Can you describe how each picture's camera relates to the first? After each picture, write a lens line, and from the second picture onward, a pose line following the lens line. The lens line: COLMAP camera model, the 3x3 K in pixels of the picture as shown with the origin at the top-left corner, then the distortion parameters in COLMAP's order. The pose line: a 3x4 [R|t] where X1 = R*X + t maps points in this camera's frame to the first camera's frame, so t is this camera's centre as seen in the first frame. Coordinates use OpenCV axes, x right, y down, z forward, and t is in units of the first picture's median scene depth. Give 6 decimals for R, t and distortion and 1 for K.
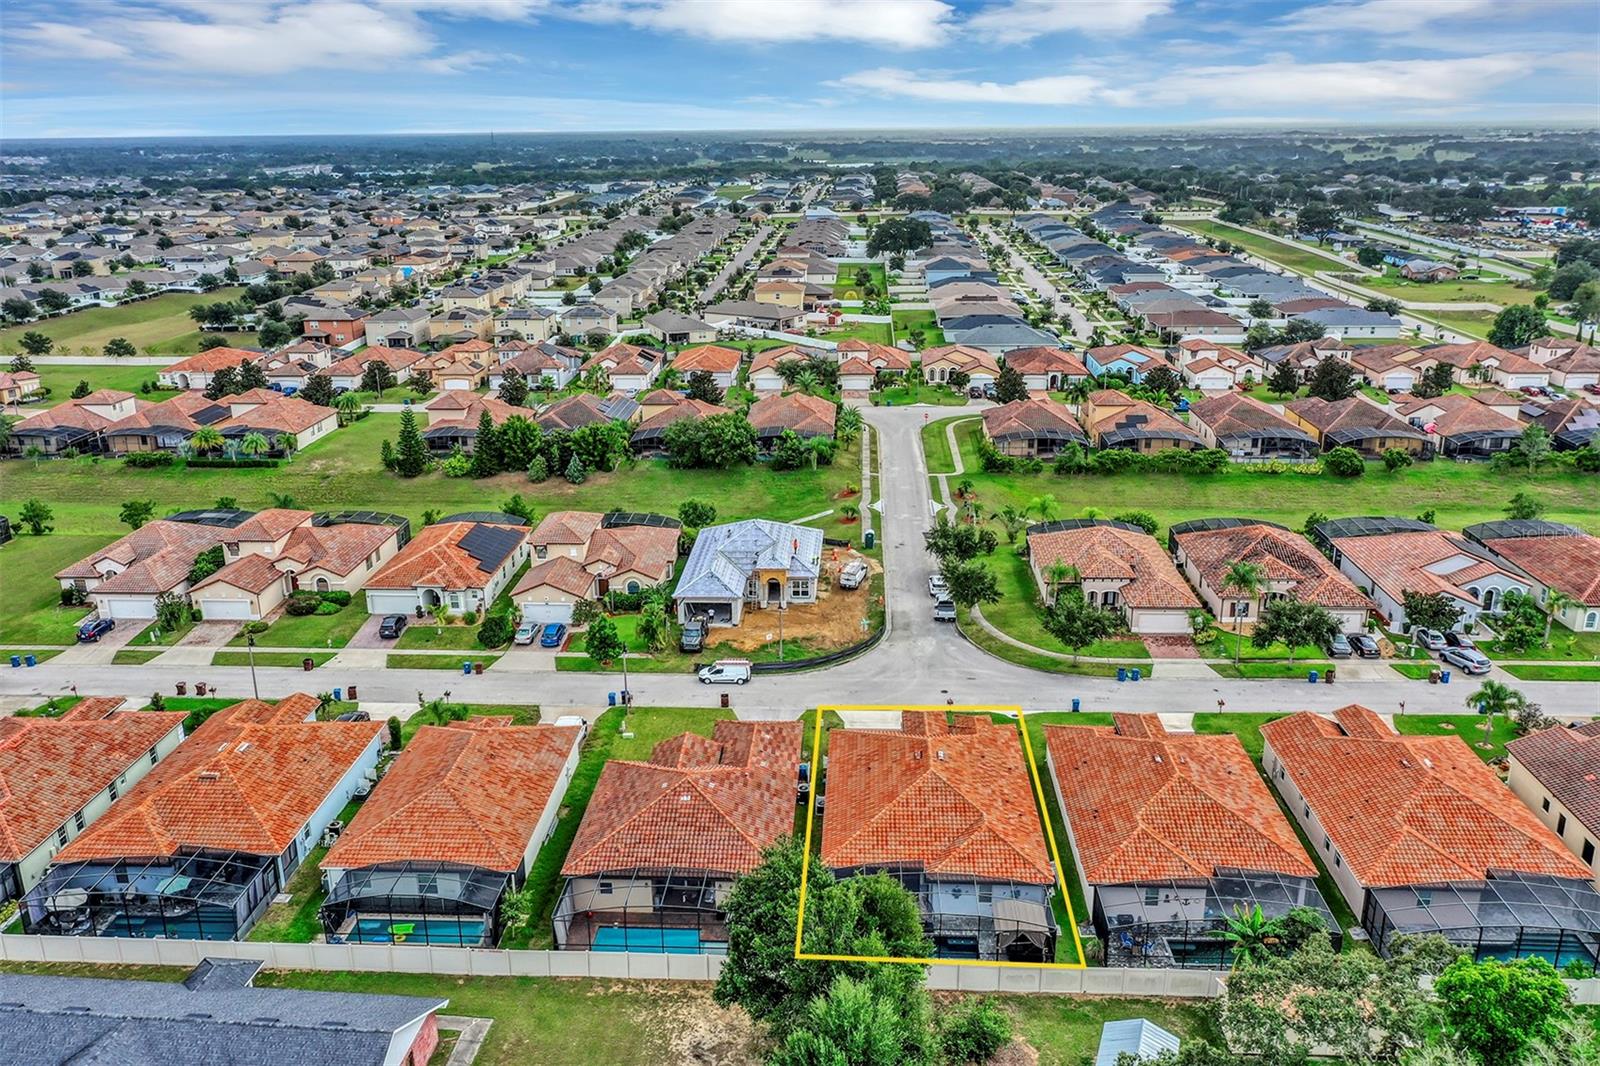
lens RADIAL K [[1259.2, 0, 793.4], [0, 1259.2, 536.0], [0, 0, 1]] dist [0.009717, -0.000496]
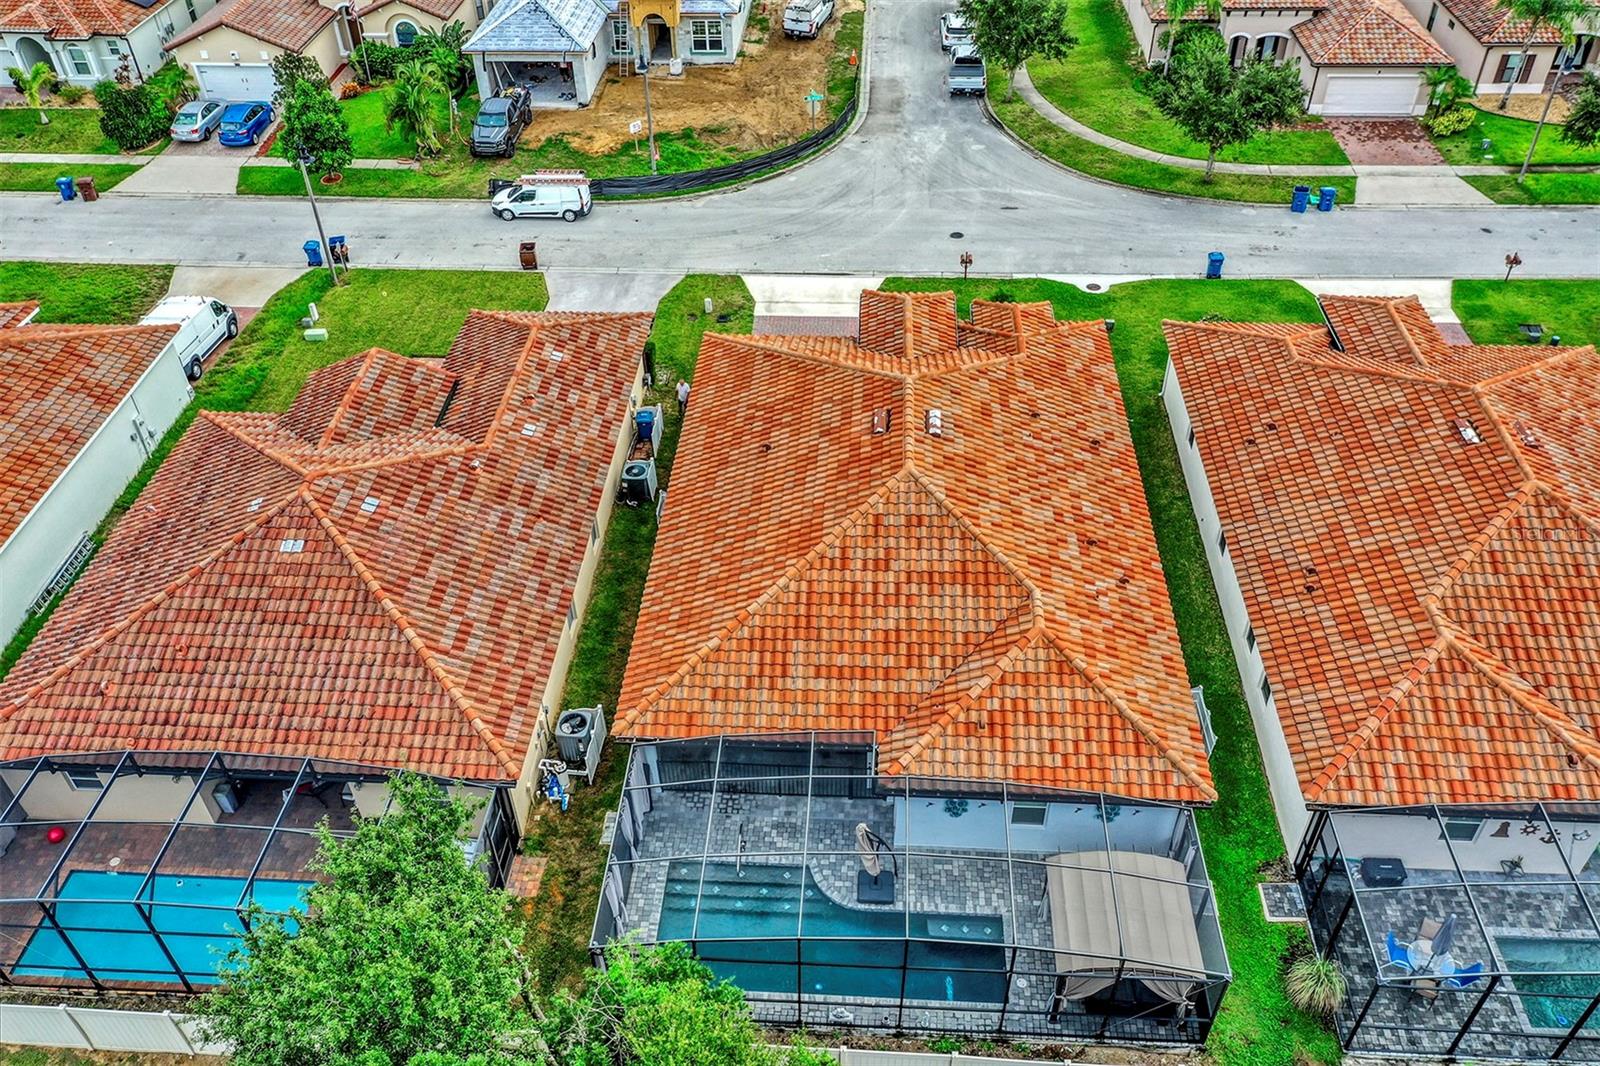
lens RADIAL K [[1259.2, 0, 793.4], [0, 1259.2, 536.0], [0, 0, 1]] dist [0.009717, -0.000496]
pose [[0.999914, -0.000443, -0.013144, 0.052230], [0.005427, 0.924265, 0.381713, 0.034596], [0.011980, -0.381751, 0.924187, 0.414765]]
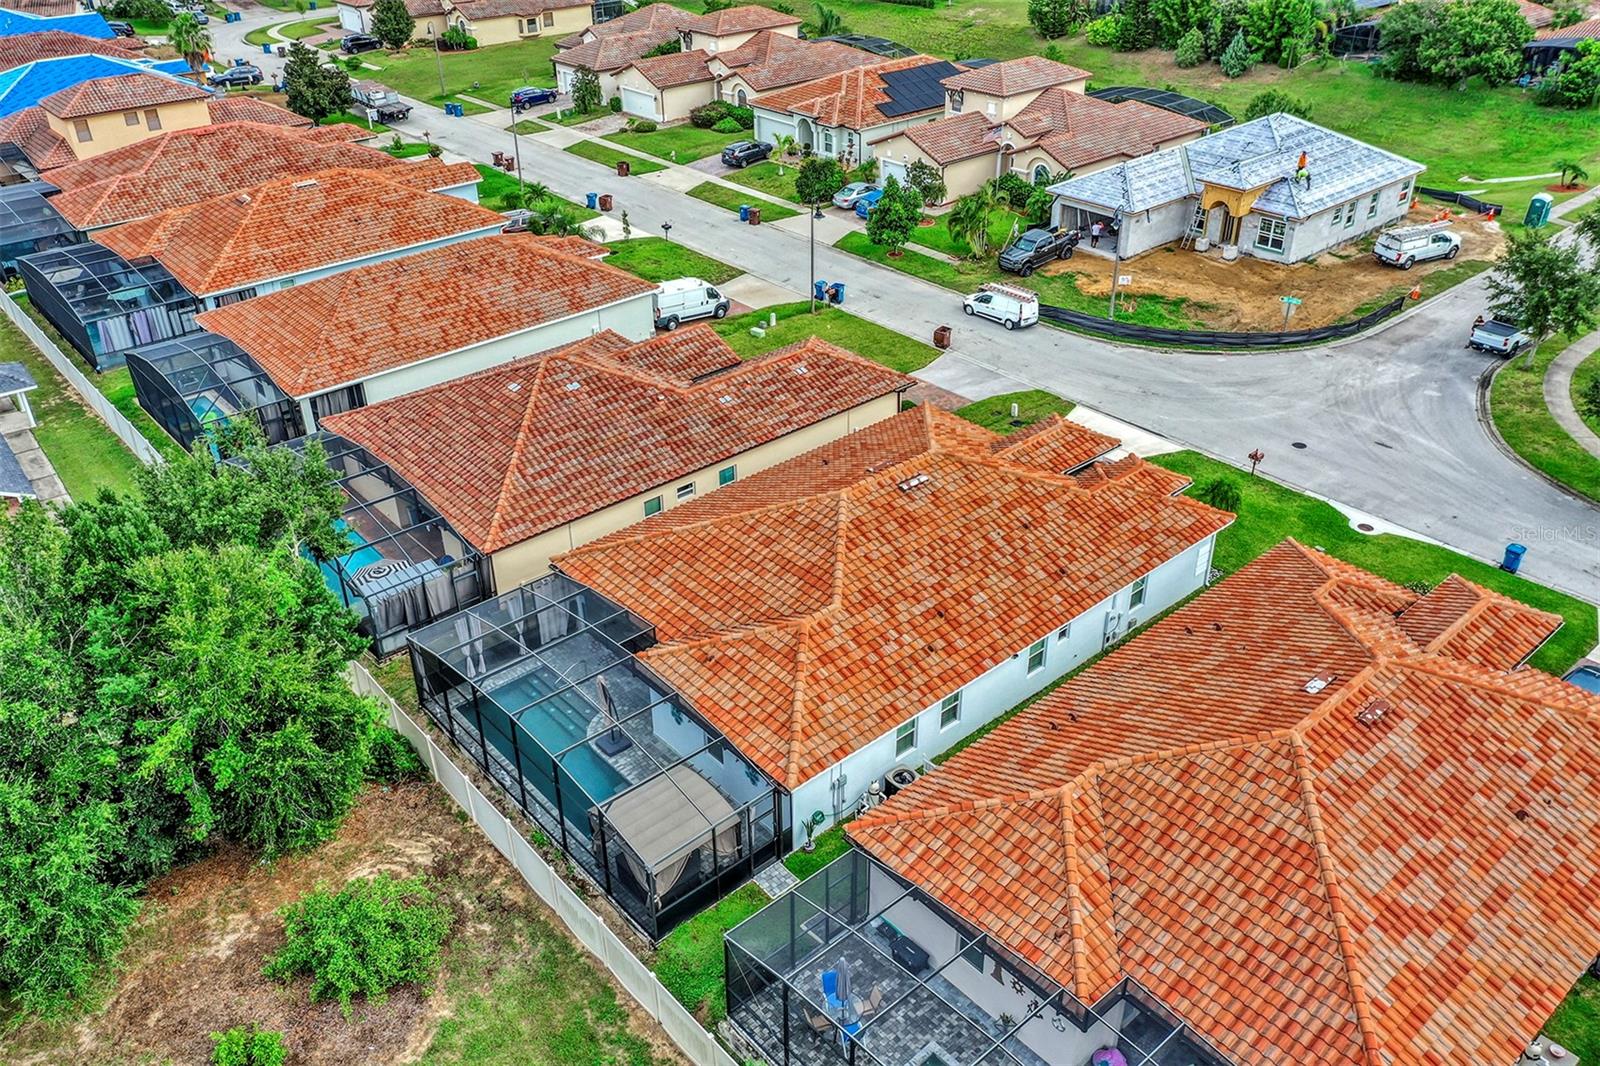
lens RADIAL K [[1259.2, 0, 793.4], [0, 1259.2, 536.0], [0, 0, 1]] dist [0.009717, -0.000496]
pose [[0.694927, 0.375594, -0.613192, 0.270579], [-0.216007, 0.922398, 0.320190, 0.032448], [0.685870, -0.090055, 0.722131, 0.422847]]
